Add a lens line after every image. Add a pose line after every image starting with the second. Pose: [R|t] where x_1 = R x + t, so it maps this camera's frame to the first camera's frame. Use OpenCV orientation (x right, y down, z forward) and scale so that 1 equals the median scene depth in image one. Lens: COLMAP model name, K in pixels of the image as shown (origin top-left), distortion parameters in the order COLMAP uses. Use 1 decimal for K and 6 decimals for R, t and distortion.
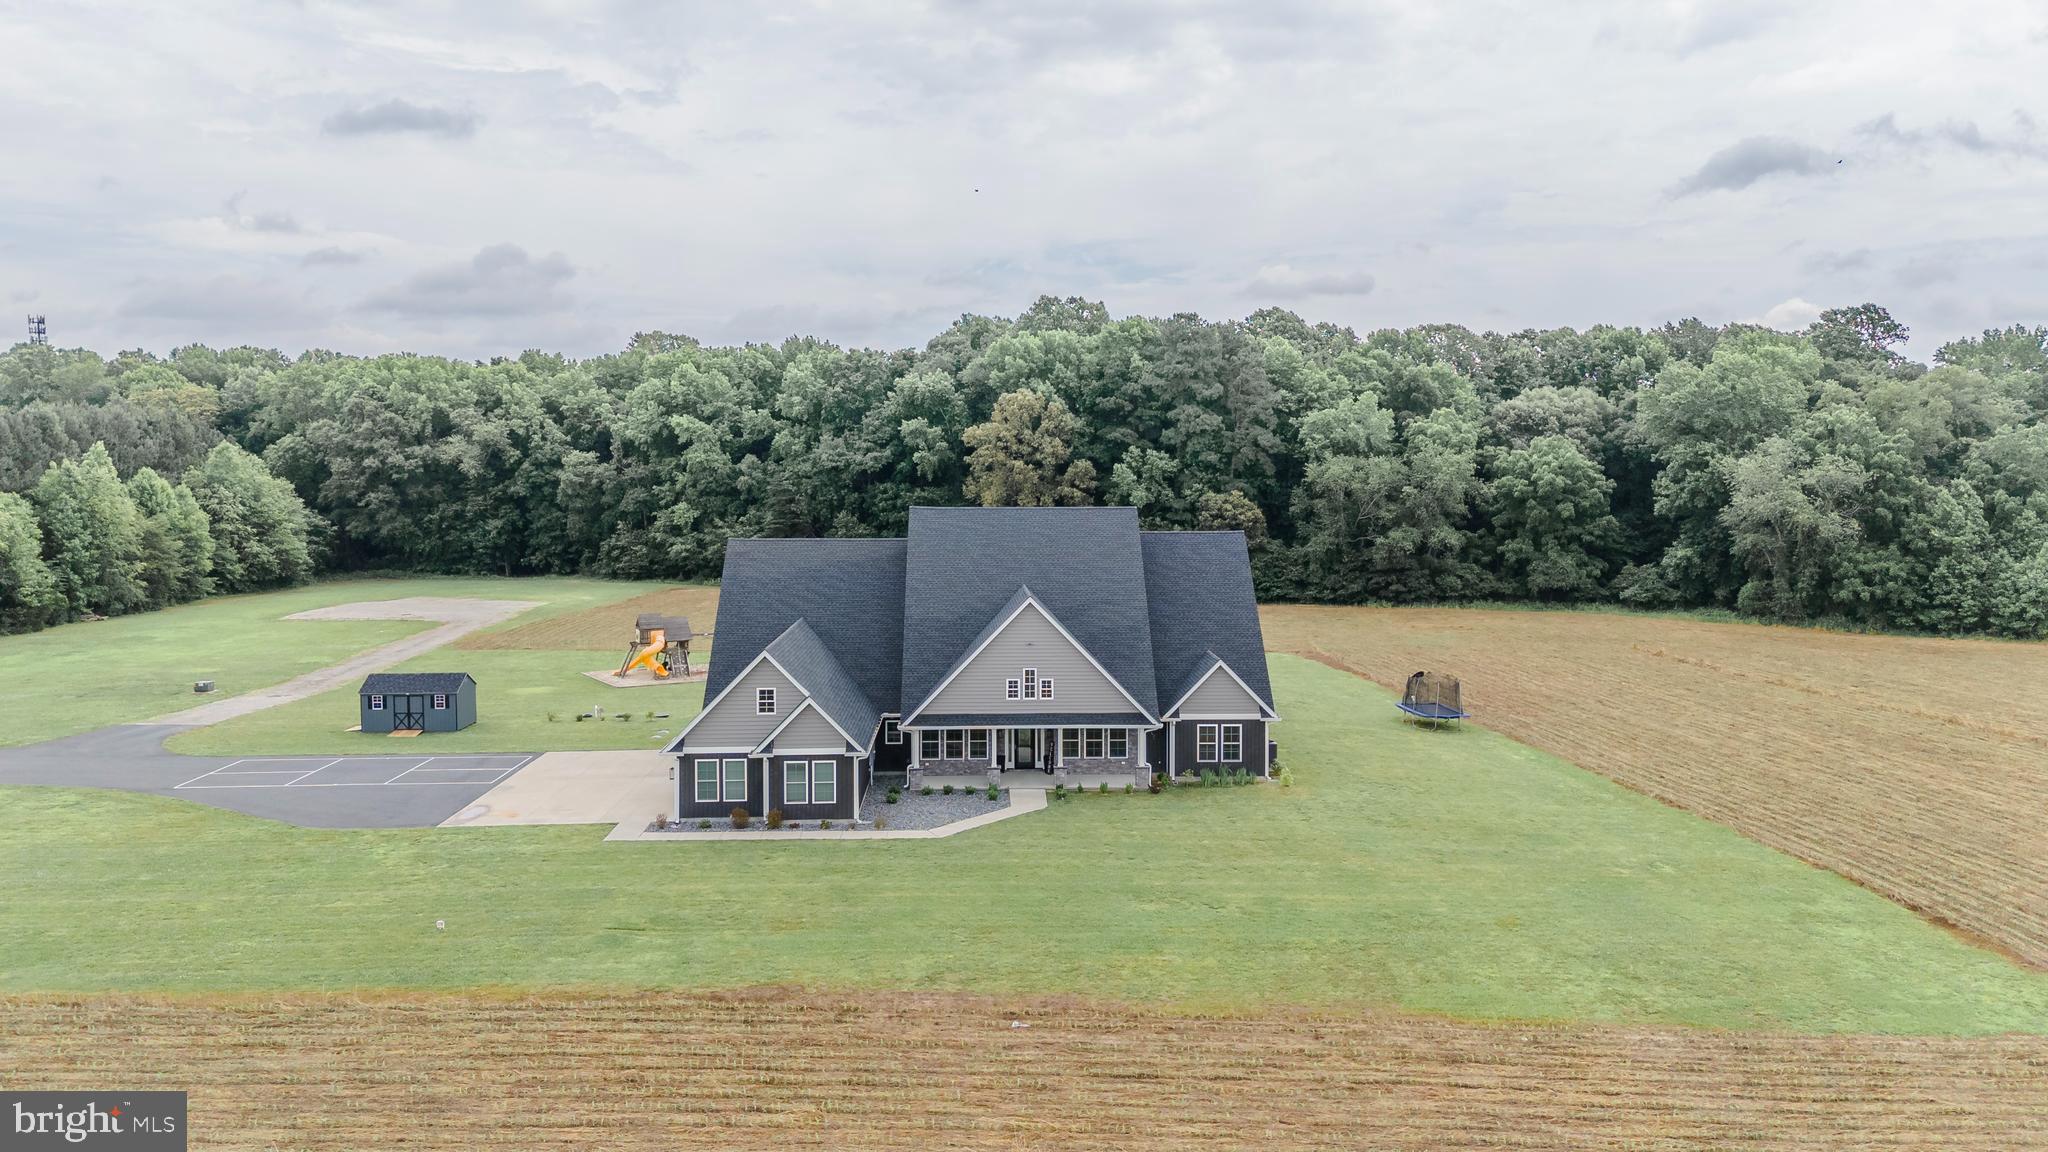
lens RADIAL K [[1495.8, 0, 1029.0], [0, 1495.8, 565.5], [0, 0, 1]] dist [0.089600, -0.106508]
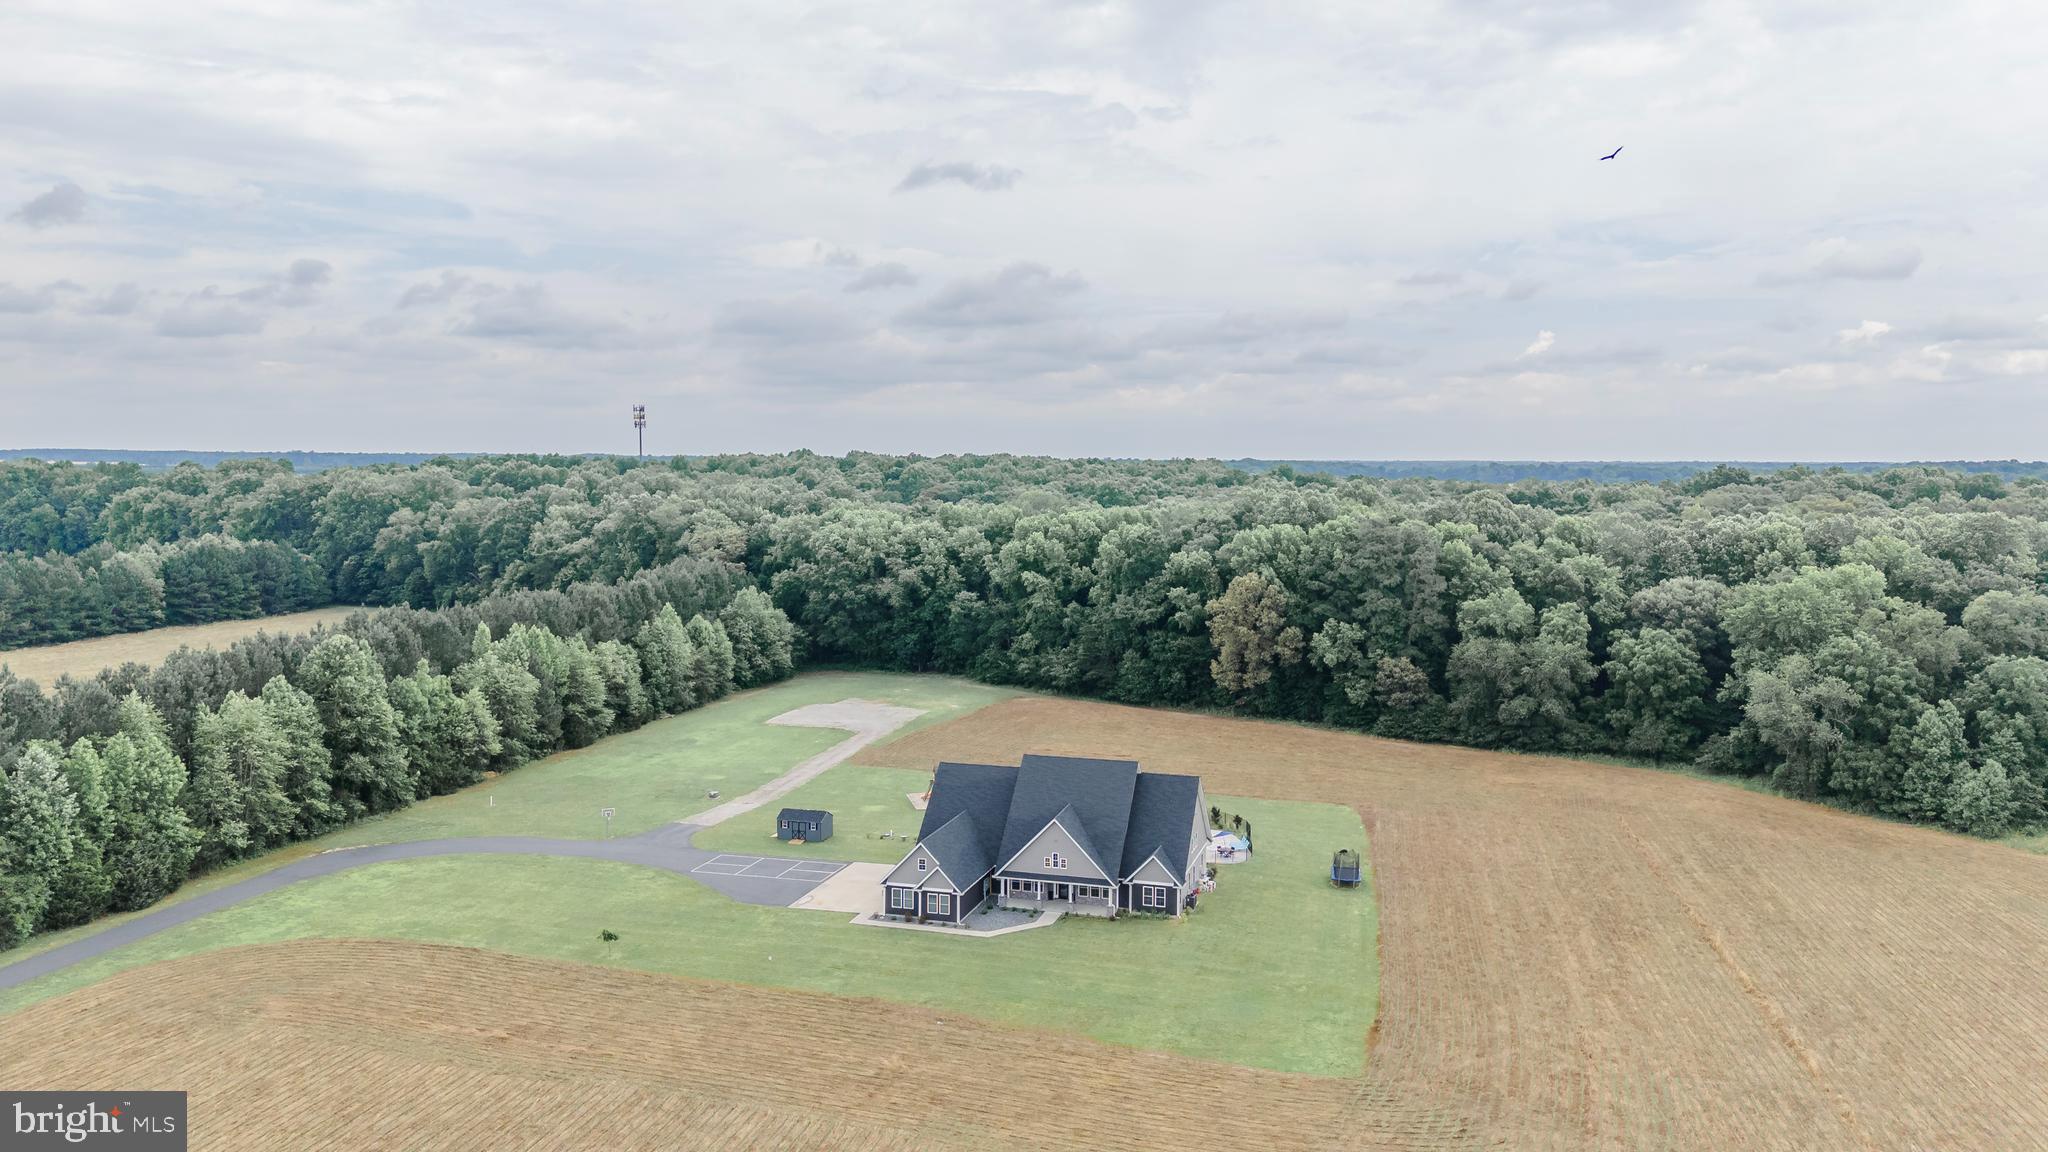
lens RADIAL K [[1495.8, 0, 1029.0], [0, 1495.8, 565.5], [0, 0, 1]] dist [0.089600, -0.106508]
pose [[0.949088, 0.028043, -0.313760, 0.246055], [-0.025898, 0.999604, 0.011005, -0.142050], [0.313944, -0.002319, 0.949439, -0.392878]]
